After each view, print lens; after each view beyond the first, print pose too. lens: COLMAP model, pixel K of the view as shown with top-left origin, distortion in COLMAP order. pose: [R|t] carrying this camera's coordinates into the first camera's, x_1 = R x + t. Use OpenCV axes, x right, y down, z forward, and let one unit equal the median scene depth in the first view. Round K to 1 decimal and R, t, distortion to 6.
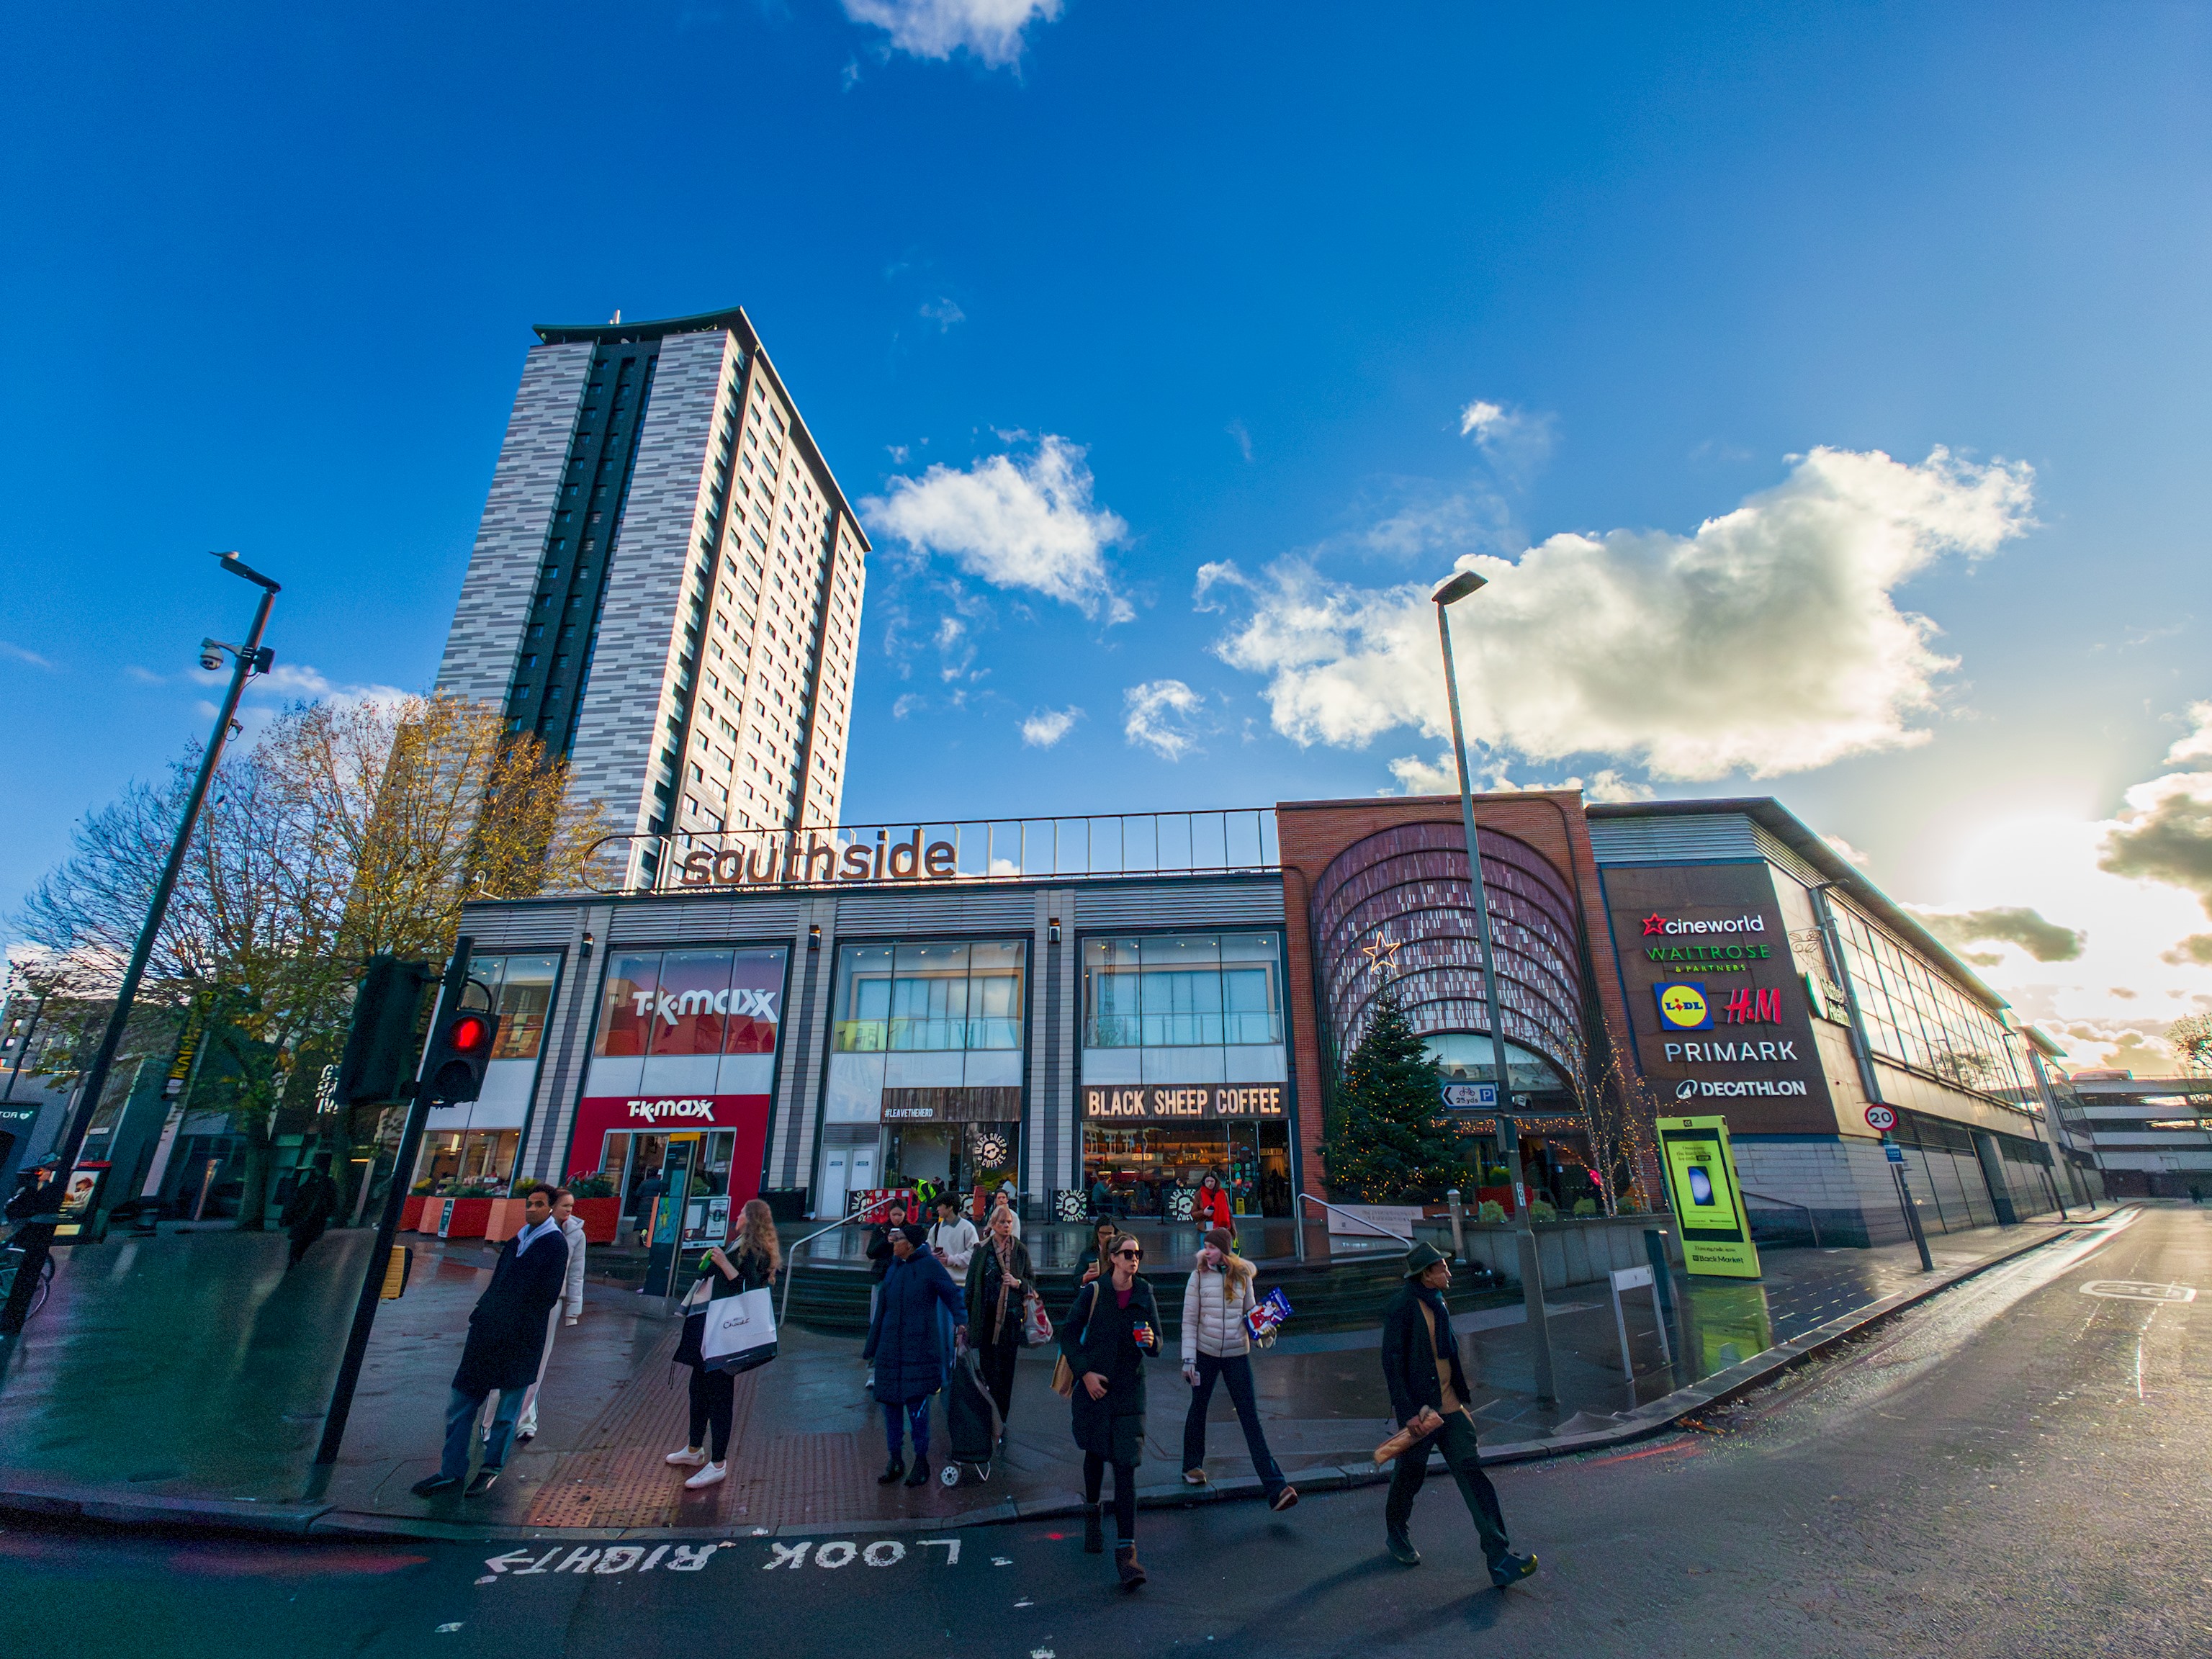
lens RADIAL K [[990.3, 0, 1106.0], [0, 990.3, 829.5], [0, 0, 1]] dist [-0.036933, 0.077536]
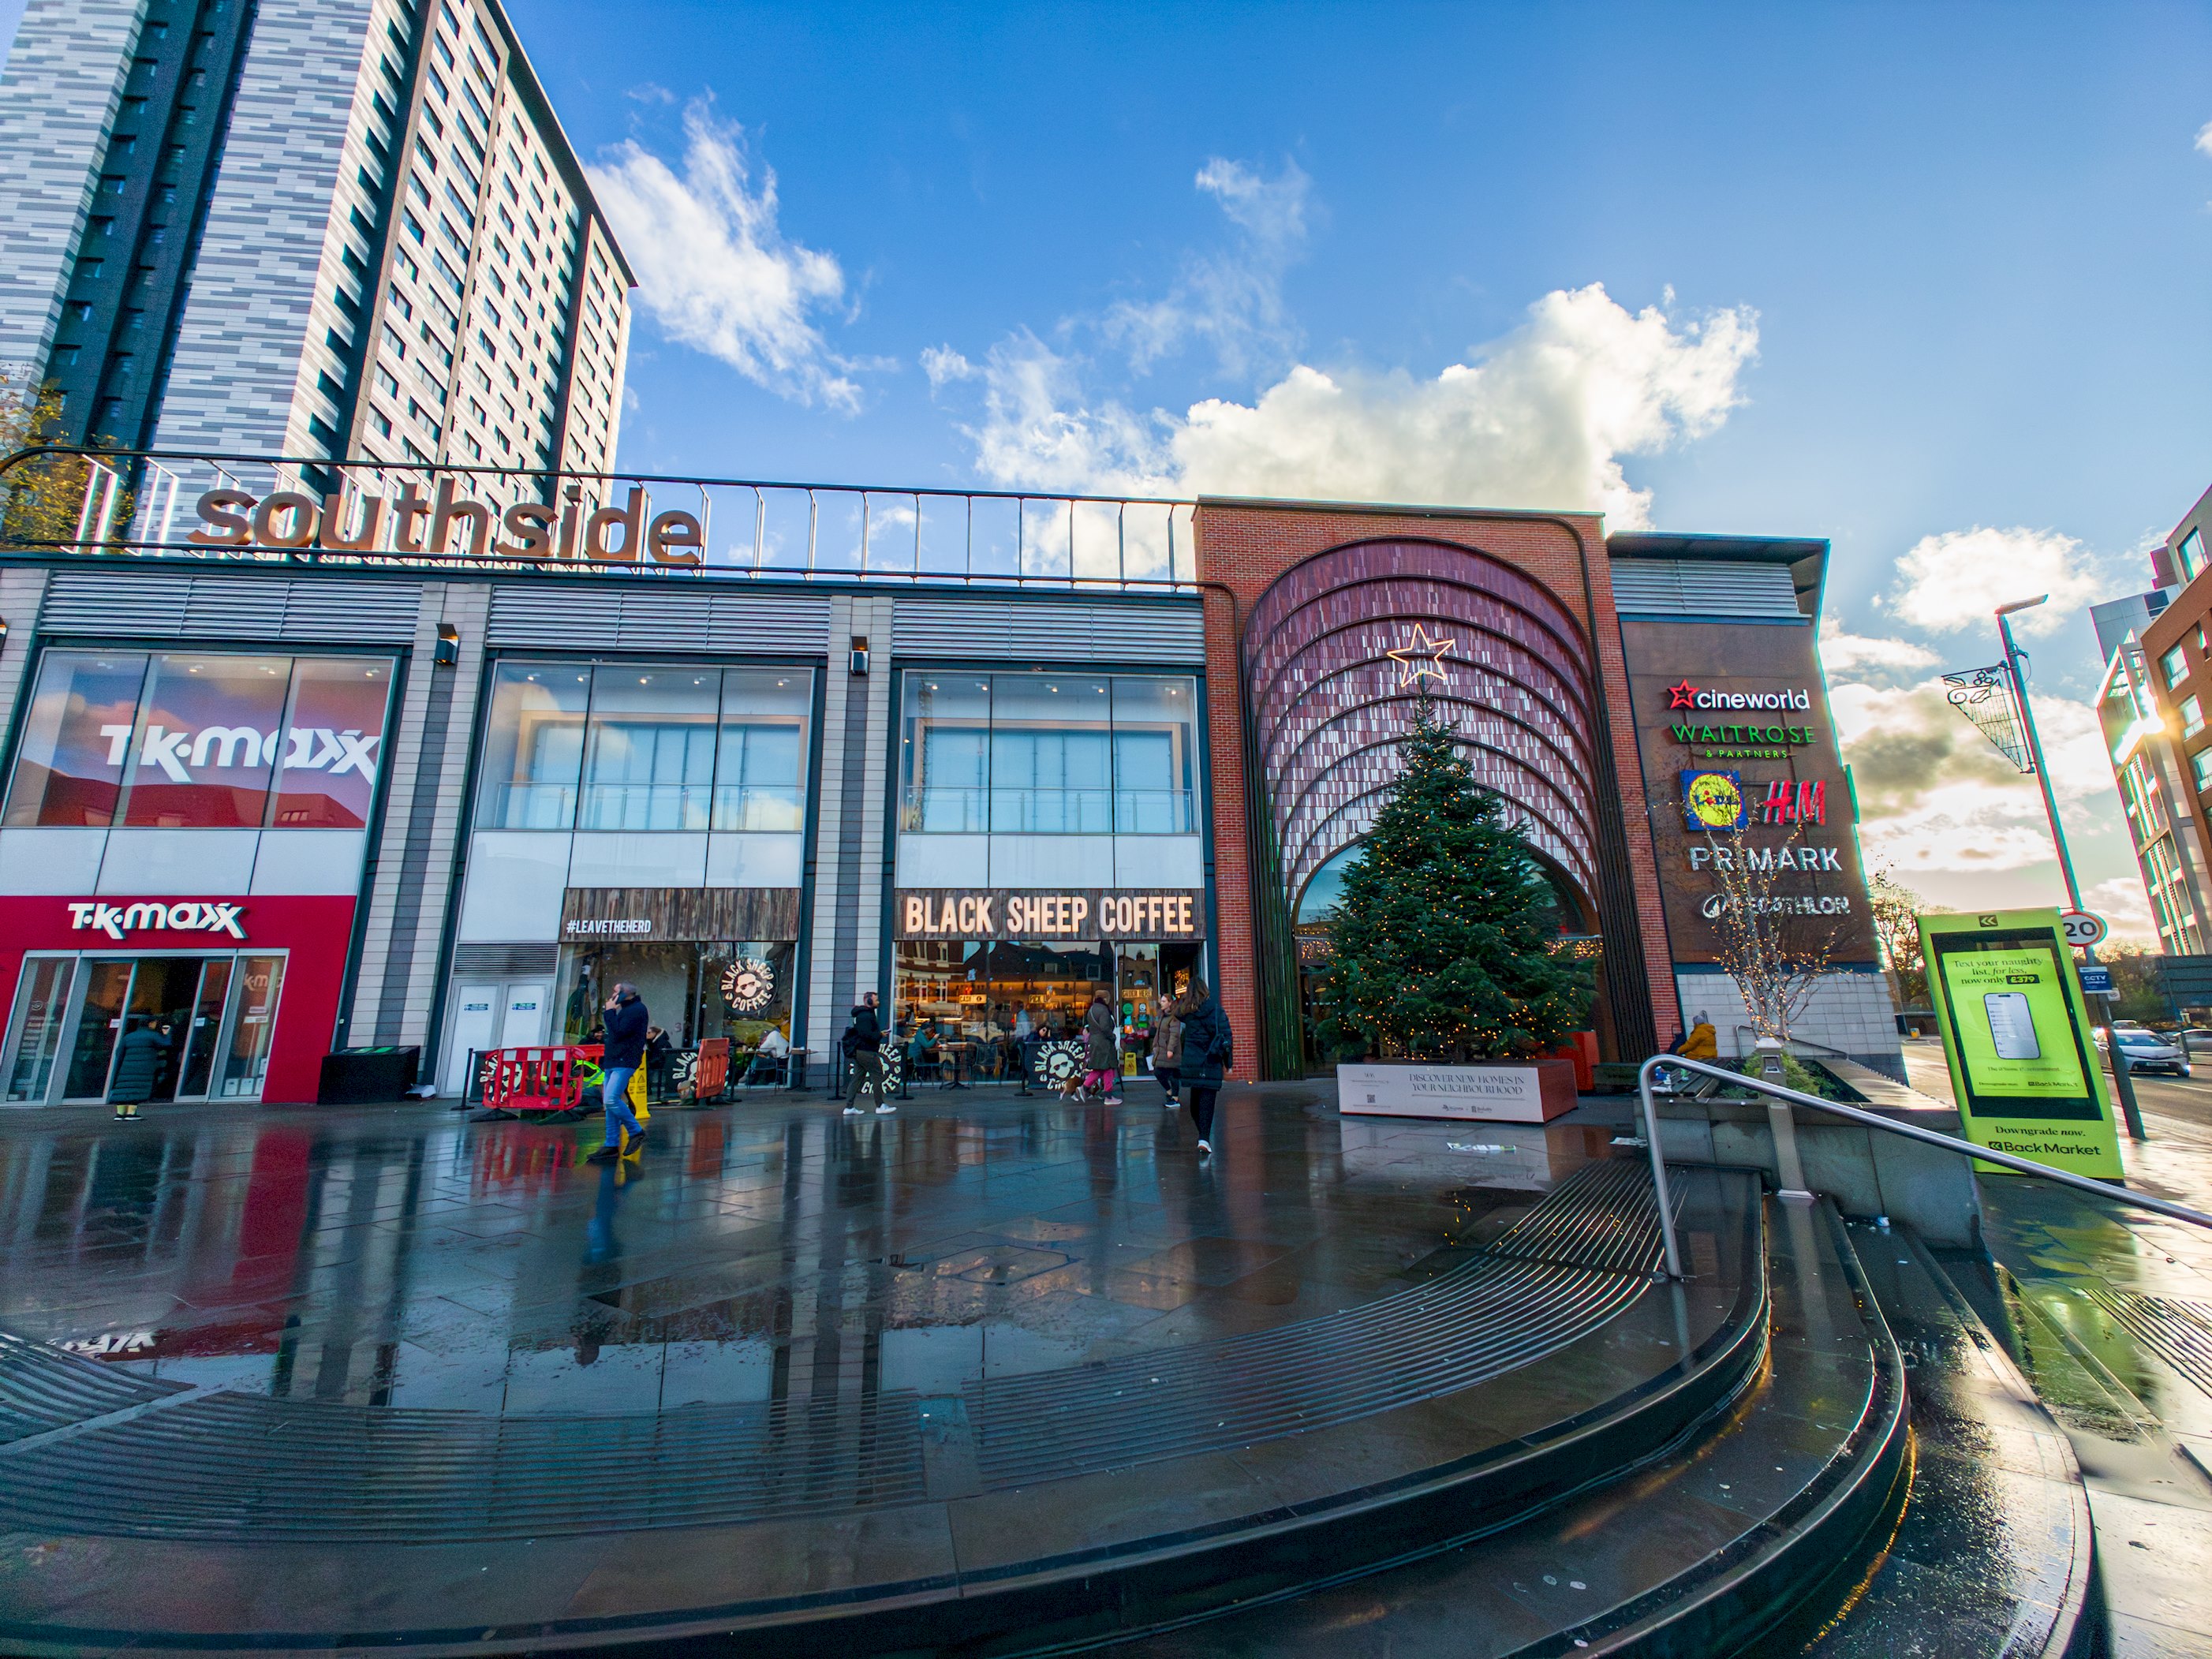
lens RADIAL K [[949.5, 0, 1106.0], [0, 949.5, 829.5], [0, 0, 1]] dist [0.002497, 0.006949]
pose [[0.978535, 0.033974, 0.203260, -0.017241], [-0.061473, 0.989534, 0.130547, 0.127354], [-0.196698, -0.140240, 0.970383, 0.361488]]
